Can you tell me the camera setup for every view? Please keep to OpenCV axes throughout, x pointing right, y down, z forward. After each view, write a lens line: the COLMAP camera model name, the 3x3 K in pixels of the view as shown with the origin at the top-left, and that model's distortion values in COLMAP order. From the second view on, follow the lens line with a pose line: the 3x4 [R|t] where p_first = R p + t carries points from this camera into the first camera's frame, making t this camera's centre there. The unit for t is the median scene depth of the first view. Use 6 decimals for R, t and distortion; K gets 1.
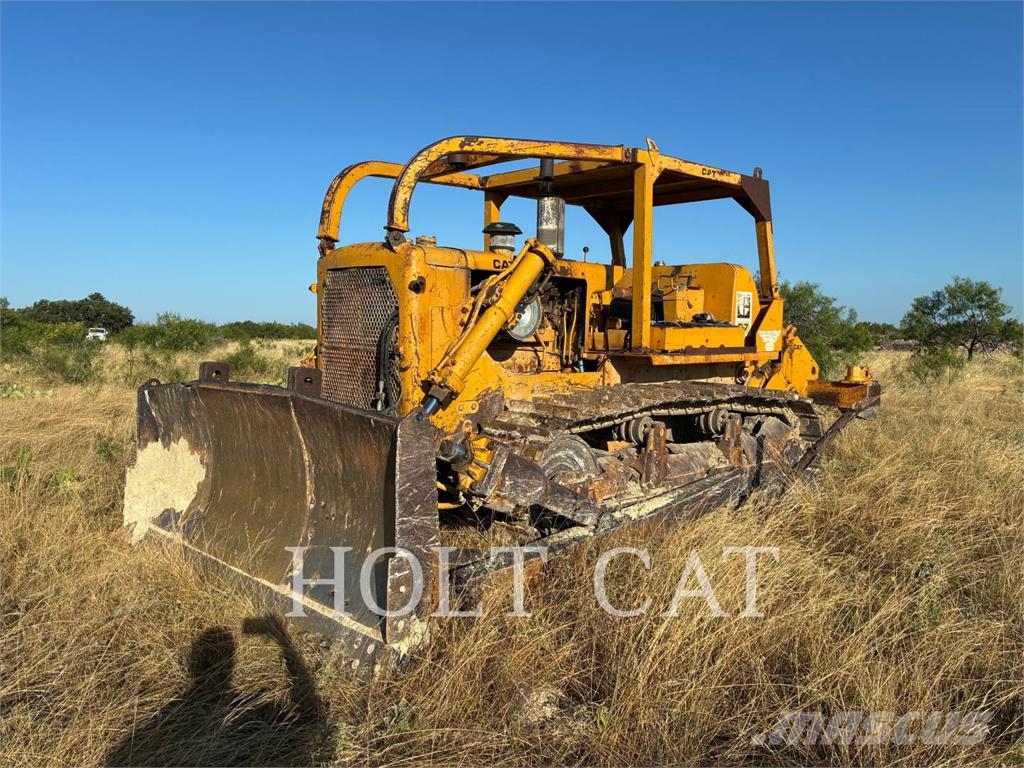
lens RADIAL K [[777.7, 0, 520.1], [0, 777.7, 382.9], [0, 0, 1]] dist [0.032105, -0.026244]
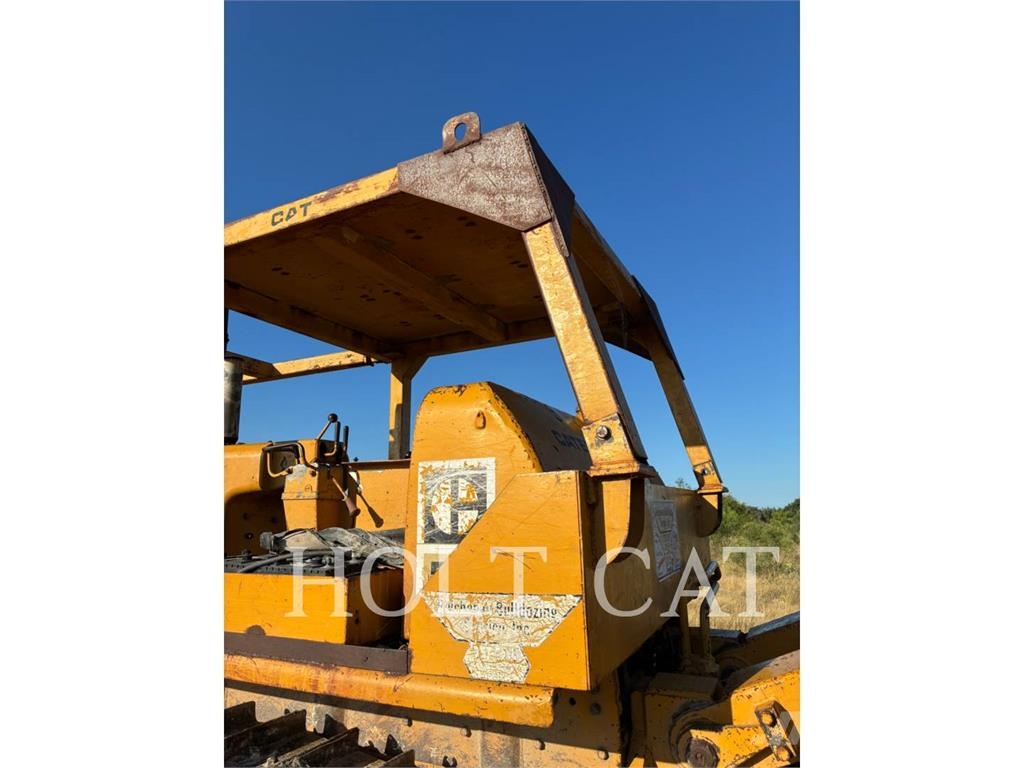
lens RADIAL K [[589.5, 0, 500.8], [0, 589.5, 360.6], [0, 0, 1]] dist [-0.008937, -0.011664]
pose [[0.333934, -0.254463, -0.907600, 0.540839], [-0.052634, 0.956336, -0.287492, -0.088947], [0.941126, 0.143774, 0.305959, 0.962102]]
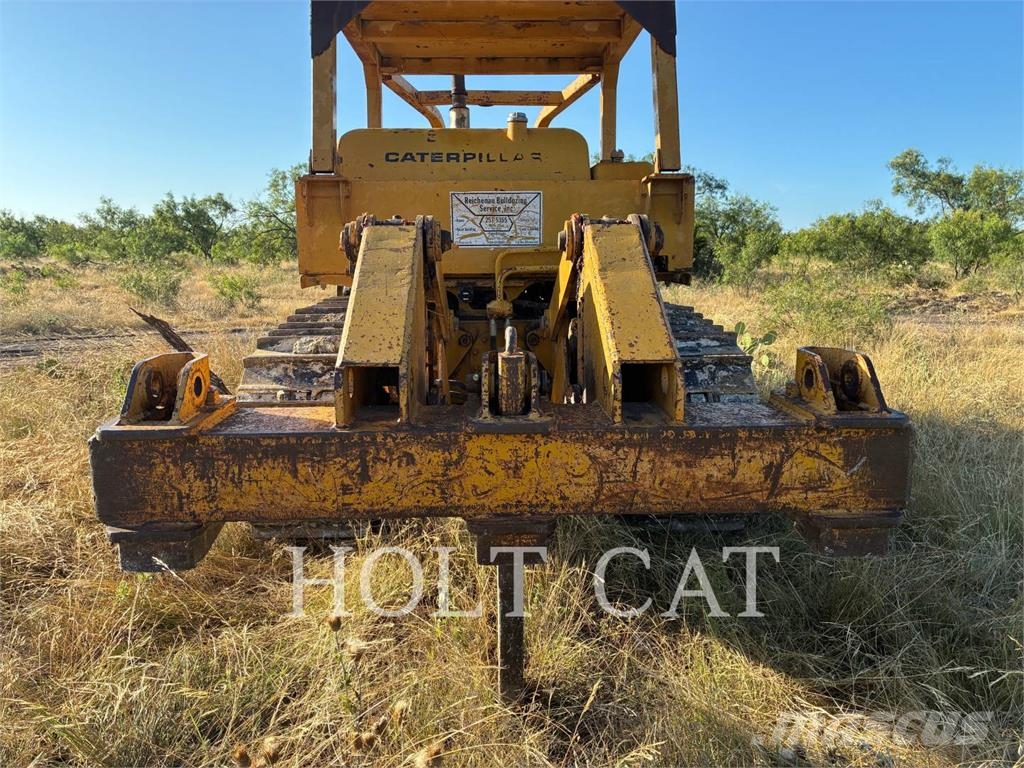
lens RADIAL K [[777.7, 0, 508.0], [0, 777.7, 370.5], [0, 0, 1]] dist [0.032105, -0.026244]
pose [[-0.673413, 0.104970, -0.731776, 0.687023], [-0.057295, 0.979480, 0.193227, -0.095910], [0.737043, 0.172049, -0.653580, 1.573494]]
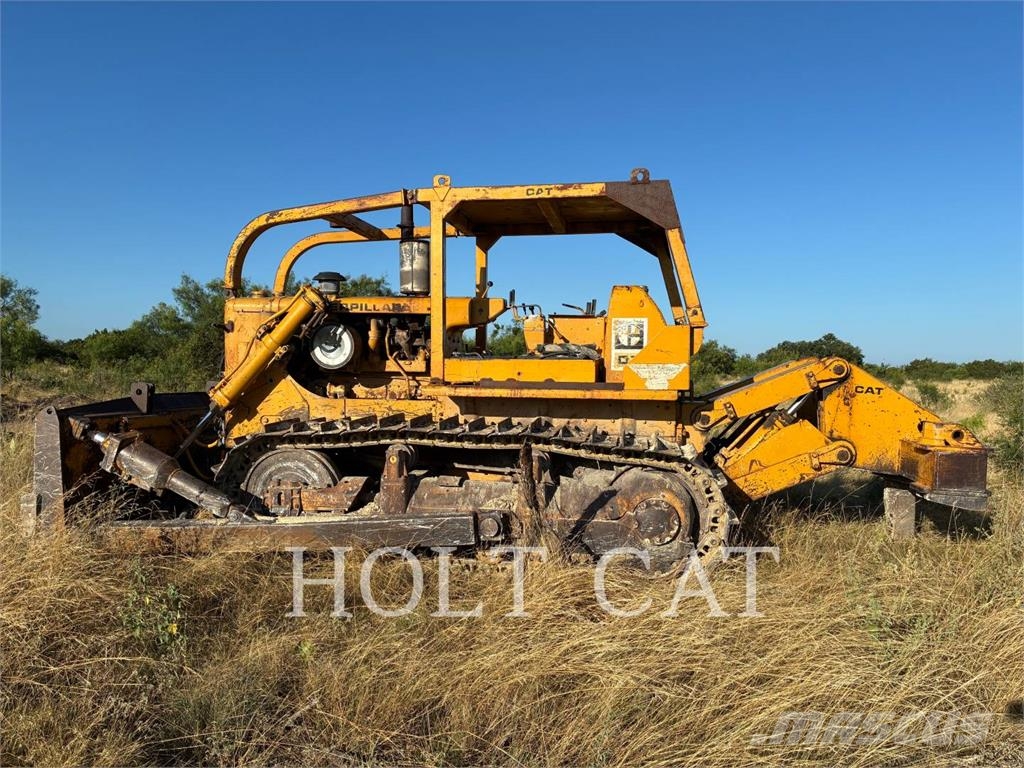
lens RADIAL K [[777.7, 0, 509.9], [0, 777.7, 380.6], [0, 0, 1]] dist [0.032105, -0.026244]
pose [[0.596709, 0.021374, -0.802173, 0.905791], [-0.063777, 0.997746, -0.020856, -0.024440], [0.799919, 0.063605, 0.596728, 0.413586]]
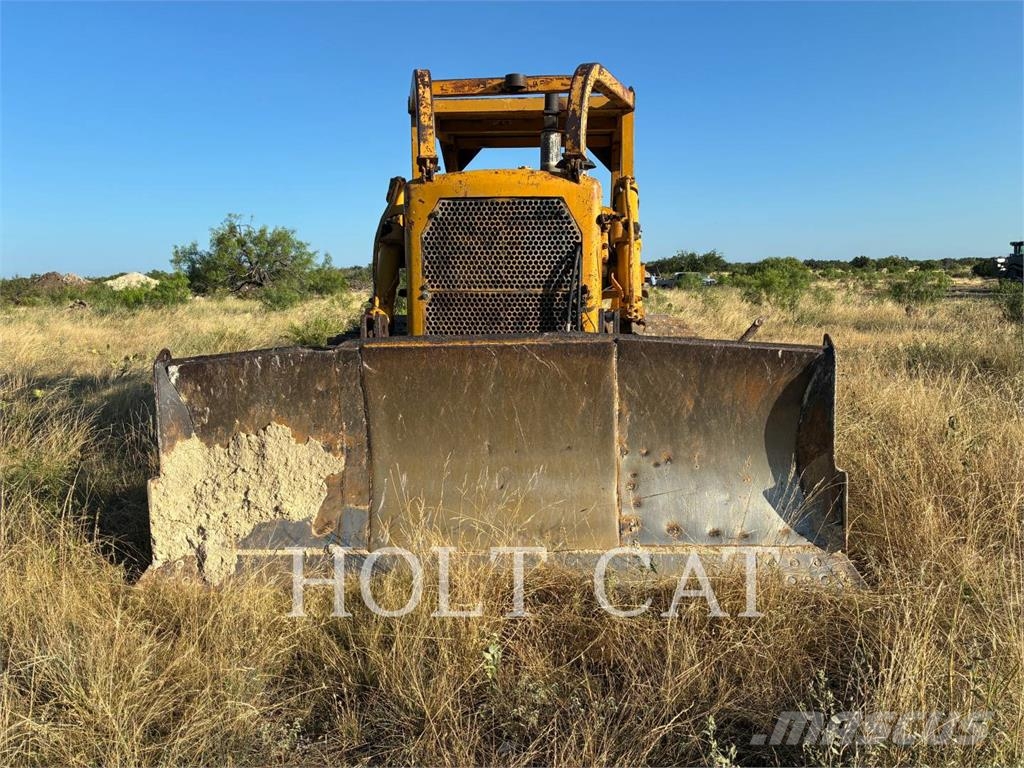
lens RADIAL K [[777.7, 0, 519.8], [0, 777.7, 390.2], [0, 0, 1]] dist [0.032105, -0.026244]
pose [[0.741391, -0.121500, 0.659983, -0.603536], [0.070416, 0.992129, 0.103545, -0.016786], [-0.667369, -0.030293, 0.744111, 0.244897]]
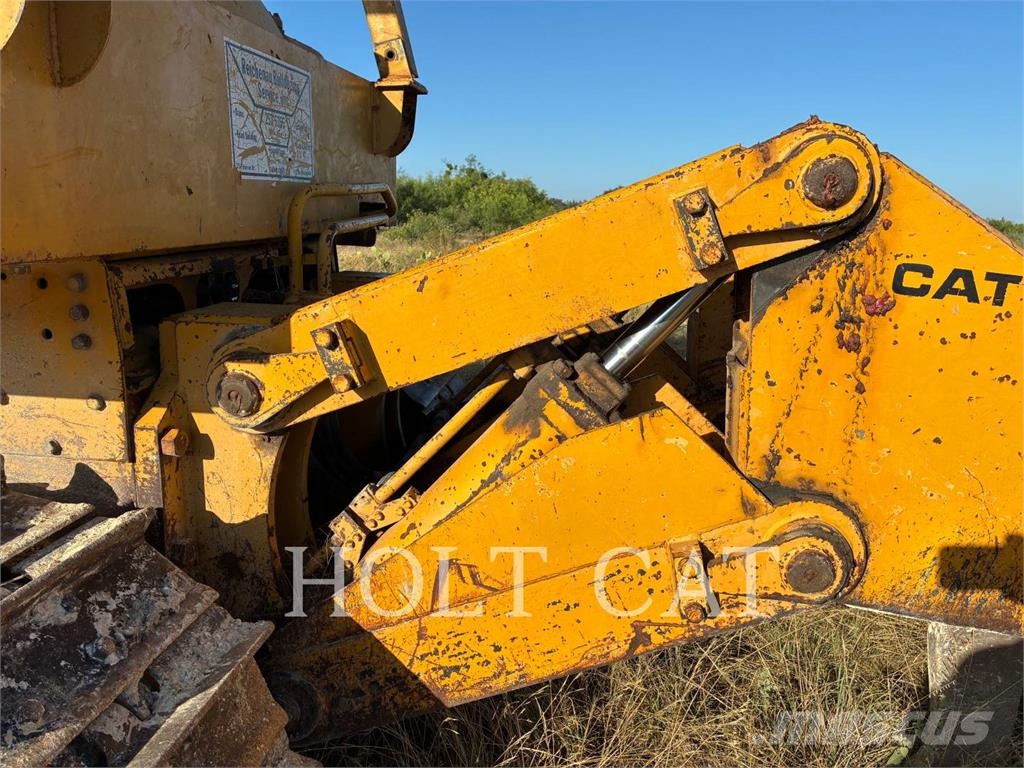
lens RADIAL K [[777.7, 0, 523.1], [0, 777.7, 374.6], [0, 0, 1]] dist [0.032105, -0.026244]
pose [[0.641694, 0.177269, -0.746193, 0.525126], [-0.085530, 0.983394, 0.160068, -0.057204], [0.762177, -0.038893, 0.646199, 1.048924]]
